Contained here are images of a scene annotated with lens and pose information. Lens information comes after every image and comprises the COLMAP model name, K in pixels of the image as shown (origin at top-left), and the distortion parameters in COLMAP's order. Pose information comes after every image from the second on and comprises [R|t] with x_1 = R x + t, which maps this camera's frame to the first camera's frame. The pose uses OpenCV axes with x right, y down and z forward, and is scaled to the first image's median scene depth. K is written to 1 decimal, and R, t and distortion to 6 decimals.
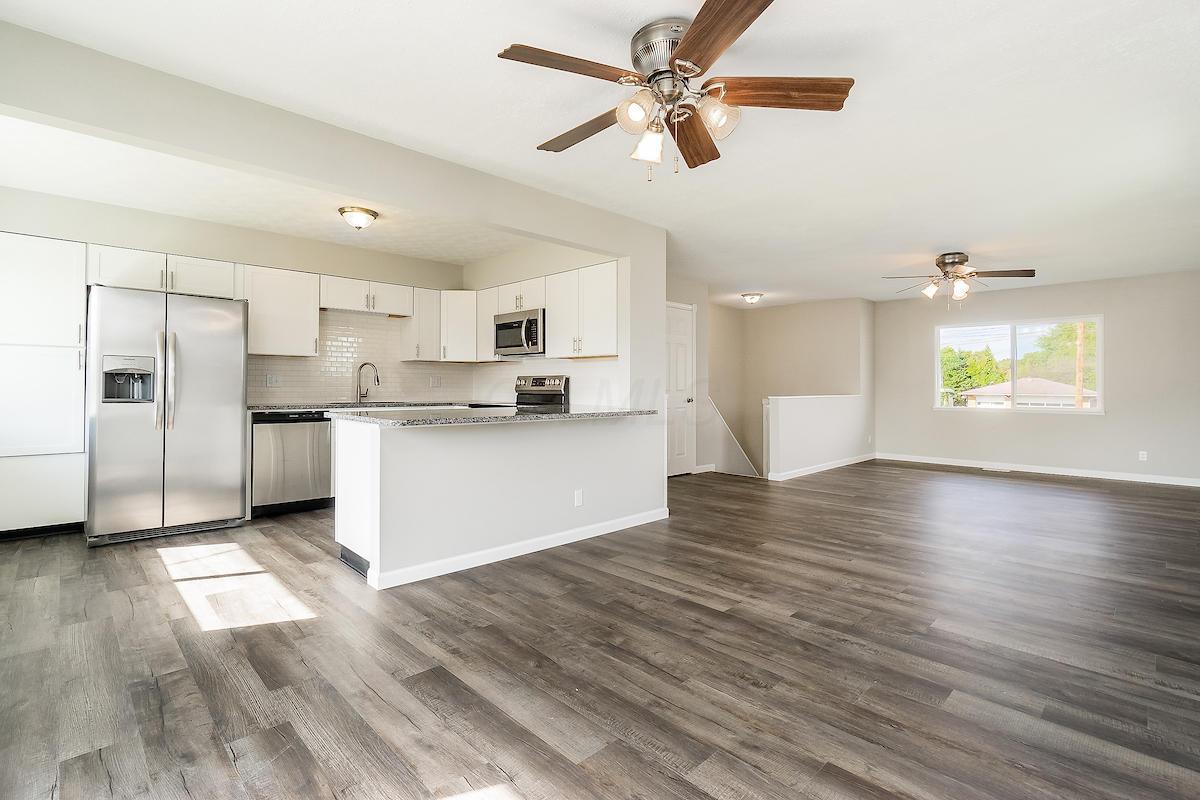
lens RADIAL K [[549.7, 0, 595.8], [0, 549.7, 384.8], [0, 0, 1]] dist [-0.008461, 0.001678]
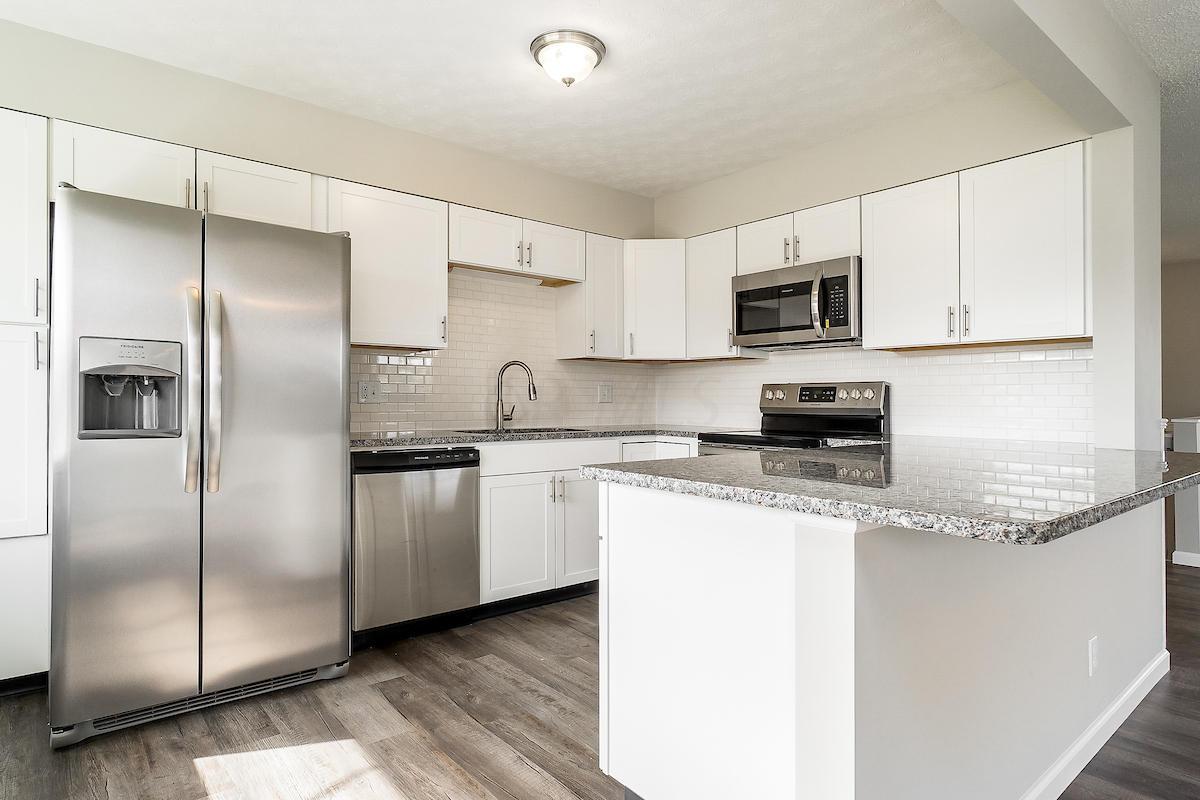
lens RADIAL K [[629.7, 0, 576.8], [0, 629.7, 404.7], [0, 0, 1]] dist [-0.002385, 0.000094]
pose [[0.996879, -0.000193, -0.078947, -0.407667], [0.000934, 0.999956, 0.009351, -0.000532], [0.078942, -0.009396, 0.996835, 0.465663]]
